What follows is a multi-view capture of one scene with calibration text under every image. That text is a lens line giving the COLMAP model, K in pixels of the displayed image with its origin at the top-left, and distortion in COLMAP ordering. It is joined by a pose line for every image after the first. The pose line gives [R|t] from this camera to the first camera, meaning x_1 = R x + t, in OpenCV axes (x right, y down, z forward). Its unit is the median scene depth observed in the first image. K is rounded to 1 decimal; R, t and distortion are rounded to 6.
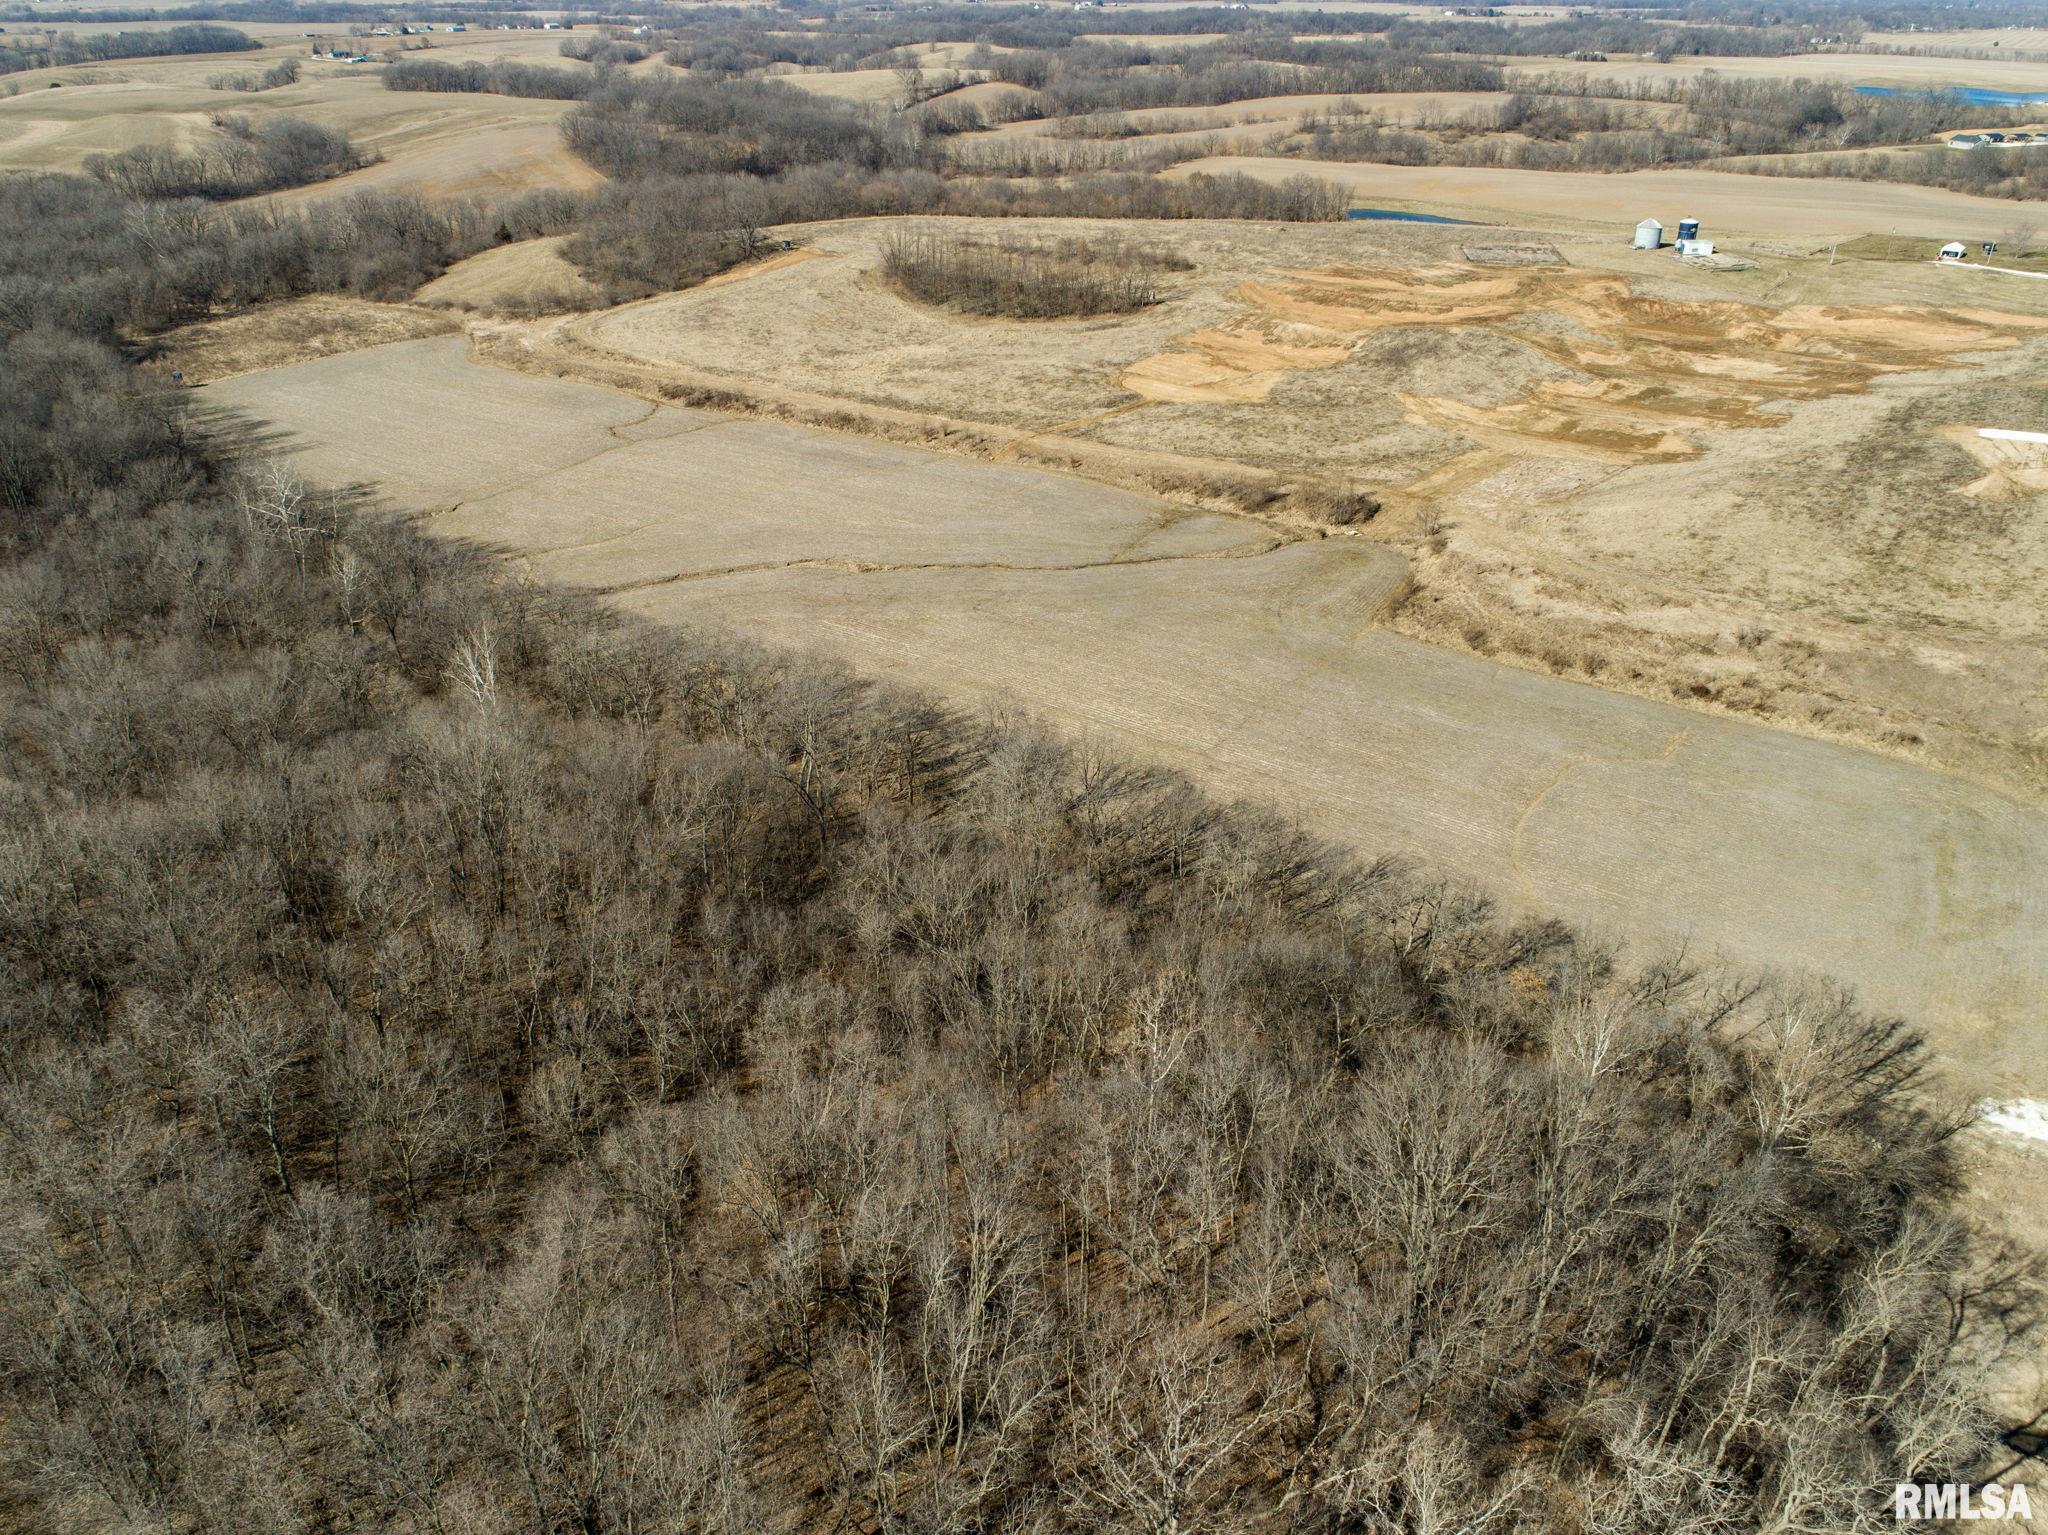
lens RADIAL K [[1542.2, 0, 1024.0], [0, 1542.2, 767.5], [0, 0, 1]] dist [-0.025552, 0.012037]
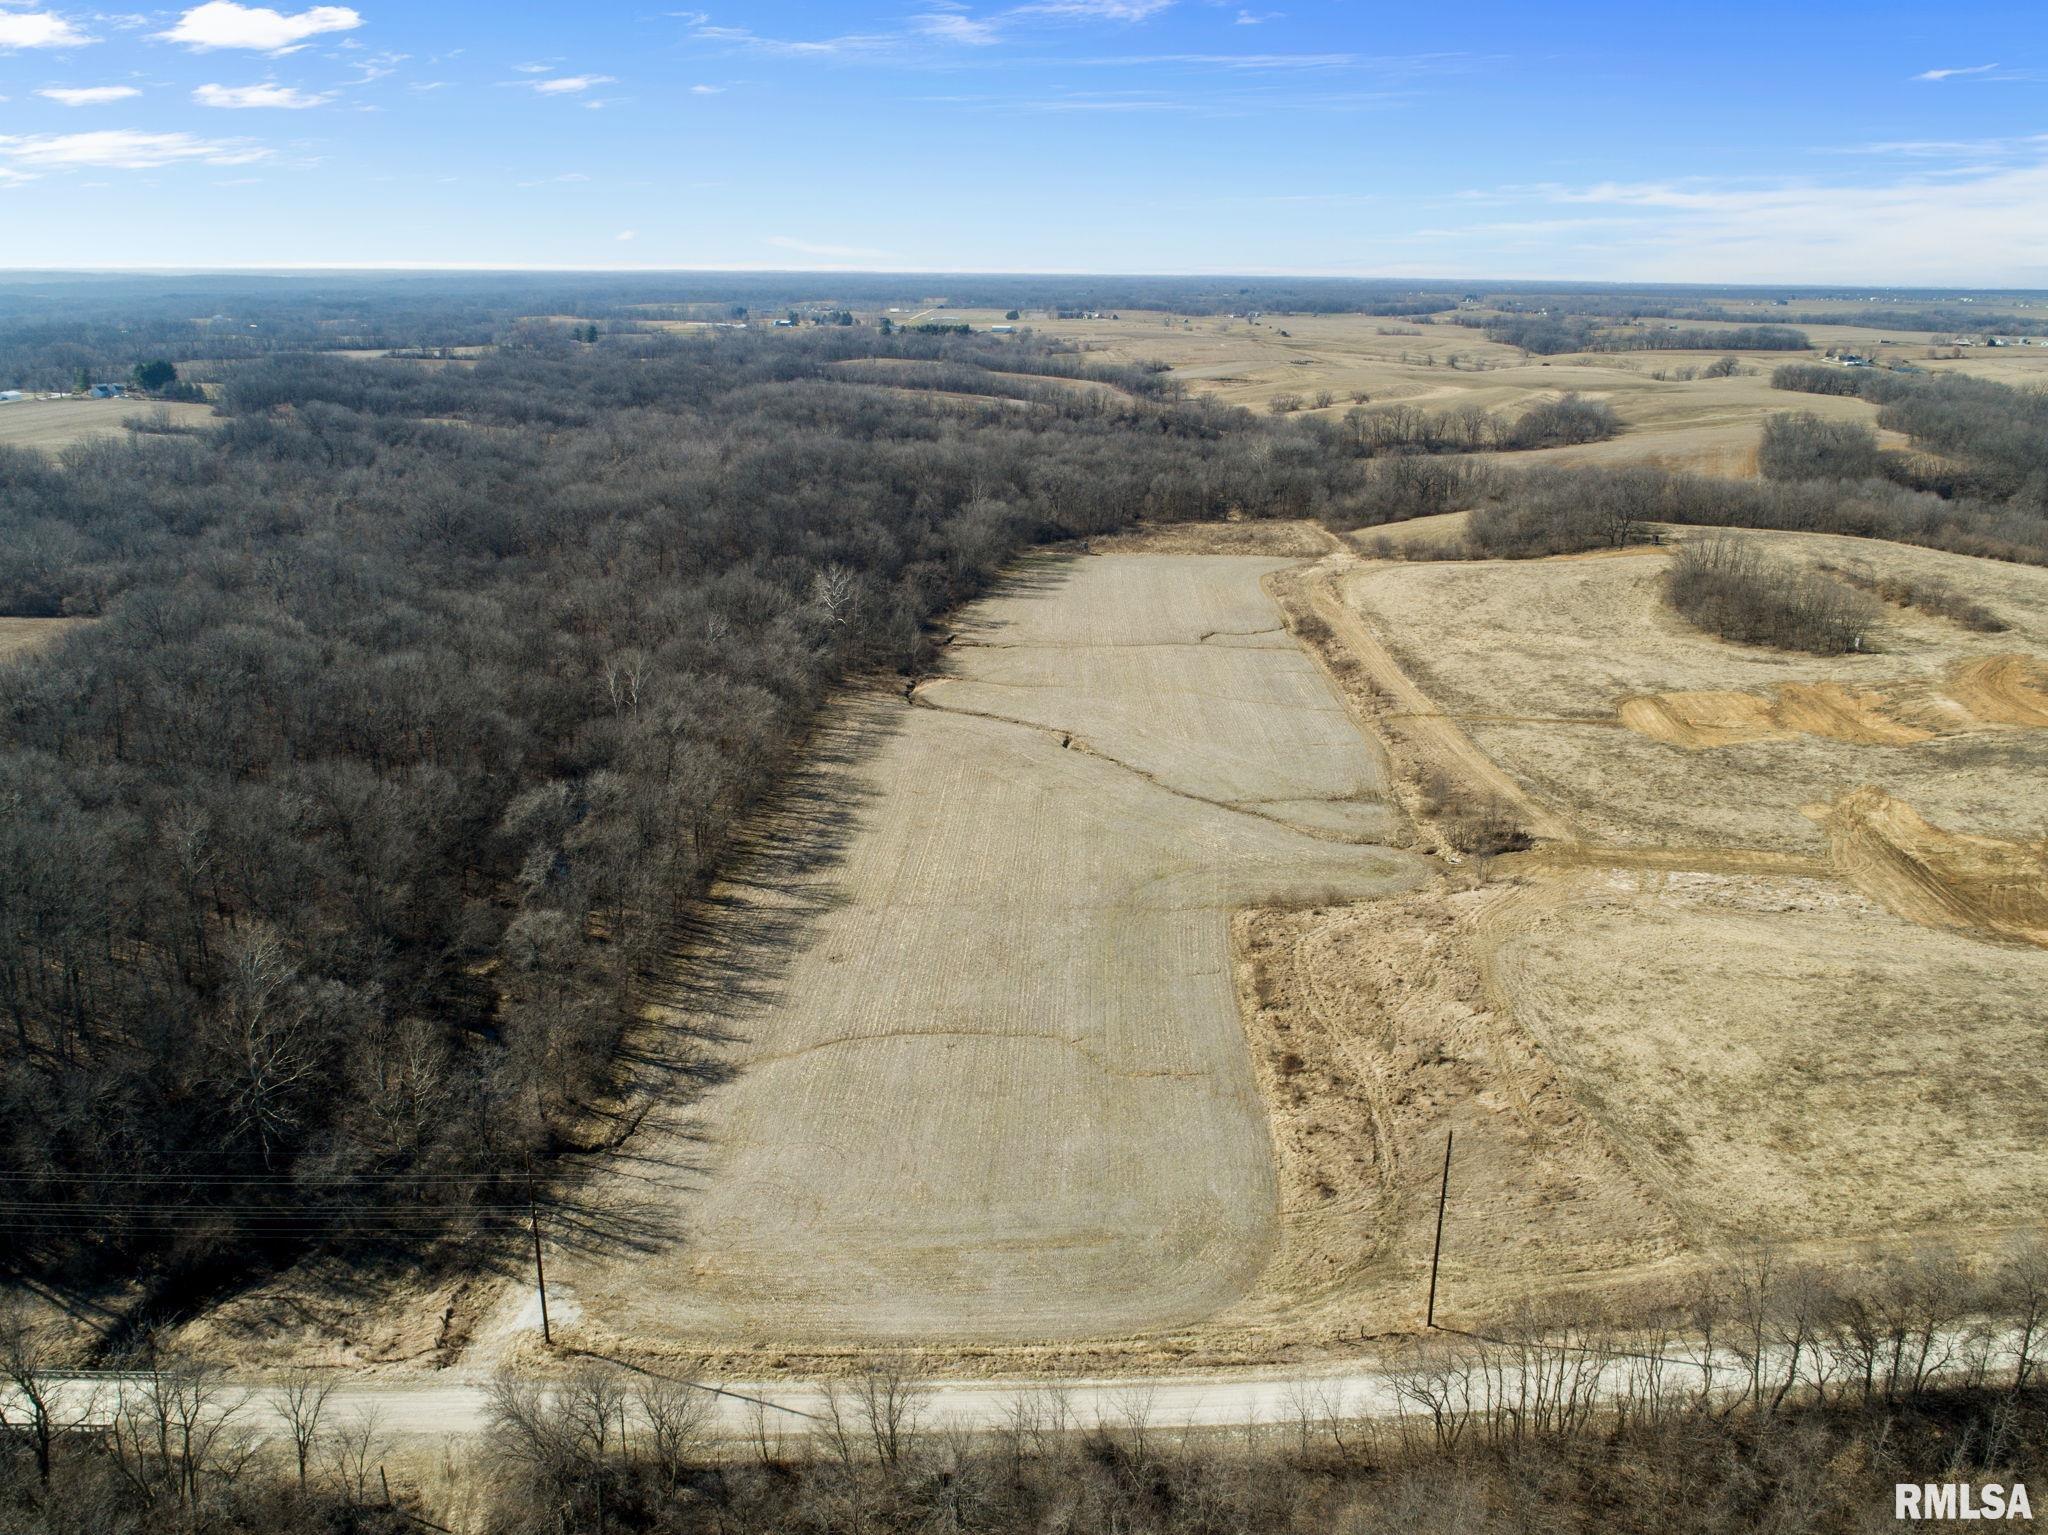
lens RADIAL K [[1571.7, 0, 1024.0], [0, 1571.7, 767.5], [0, 0, 1]] dist [-0.017520, 0.005162]
pose [[0.534174, 0.260413, -0.804266, 0.745866], [-0.401018, 0.915575, 0.030108, -0.120881], [0.744206, 0.306442, 0.593507, 0.246299]]
